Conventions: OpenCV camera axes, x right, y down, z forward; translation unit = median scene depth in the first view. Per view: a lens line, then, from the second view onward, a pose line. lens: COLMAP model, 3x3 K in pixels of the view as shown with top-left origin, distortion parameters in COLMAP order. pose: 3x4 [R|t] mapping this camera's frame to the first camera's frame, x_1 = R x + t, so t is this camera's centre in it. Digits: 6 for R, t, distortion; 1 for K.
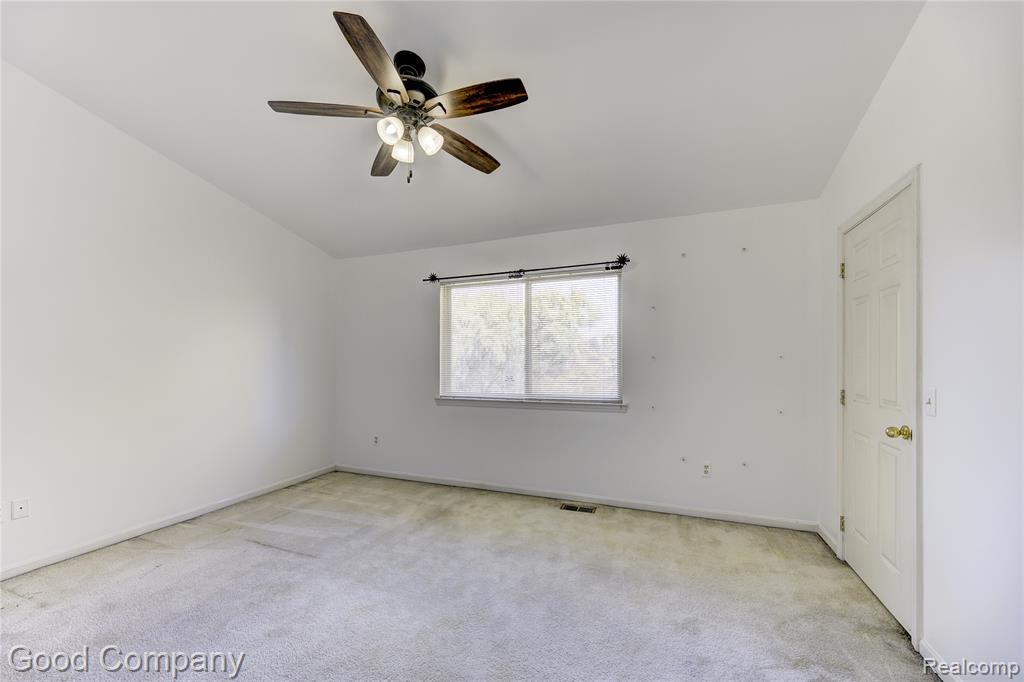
lens RADIAL K [[426.6, 0, 512.1], [0, 426.6, 350.9], [0, 0, 1]] dist [-0.000241, -0.000151]
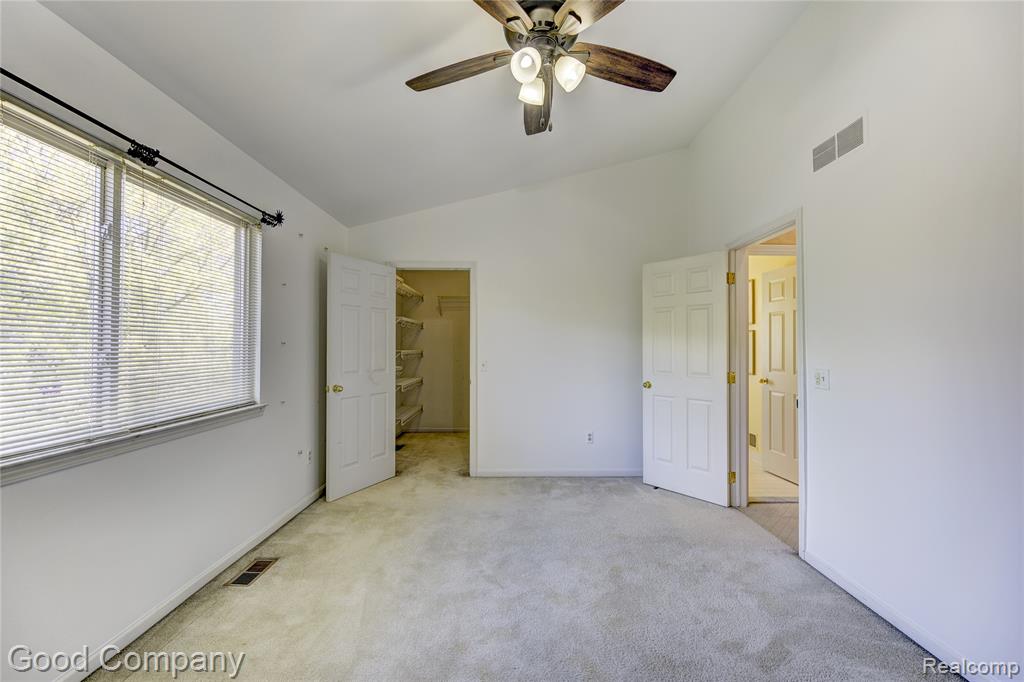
lens RADIAL K [[426.6, 0, 512.1], [0, 426.6, 350.9], [0, 0, 1]] dist [-0.000241, -0.000151]
pose [[-0.418039, 0.005477, 0.908413, -0.637712], [-0.006521, 0.999938, -0.009030, 0.025033], [-0.908406, -0.009699, -0.417977, 0.921132]]
